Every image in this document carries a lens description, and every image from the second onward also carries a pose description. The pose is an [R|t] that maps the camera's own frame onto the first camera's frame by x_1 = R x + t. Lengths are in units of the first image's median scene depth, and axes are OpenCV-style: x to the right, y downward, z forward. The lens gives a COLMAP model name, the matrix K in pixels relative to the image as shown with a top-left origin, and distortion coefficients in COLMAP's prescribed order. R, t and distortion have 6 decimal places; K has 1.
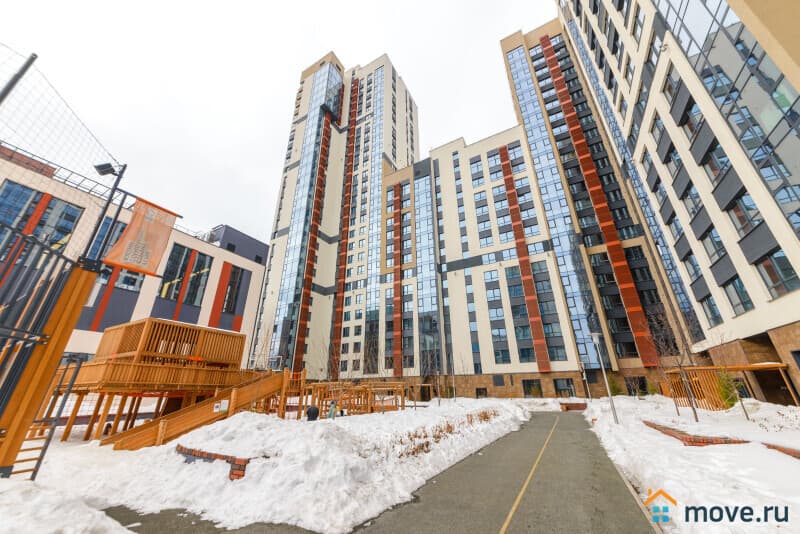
lens RADIAL K [[281.1, 0, 407.8], [0, 281.1, 279.8], [0, 0, 1]] dist [0.002434, -0.000015]
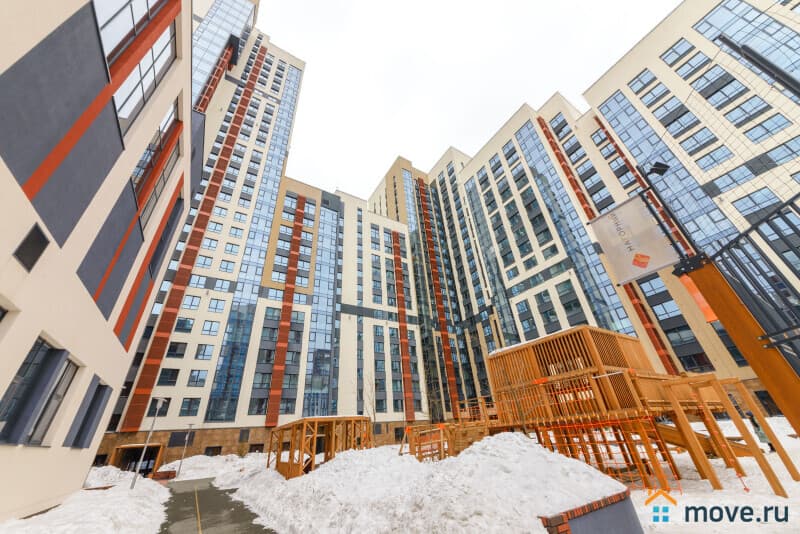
lens RADIAL K [[281.1, 0, 403.4], [0, 281.1, 268.6], [0, 0, 1]] dist [0.002434, -0.000015]
pose [[0.483711, 0.430351, 0.762117, -0.563621], [-0.267942, 0.901768, -0.339148, 0.106627], [-0.833205, -0.040154, 0.551504, 0.256892]]
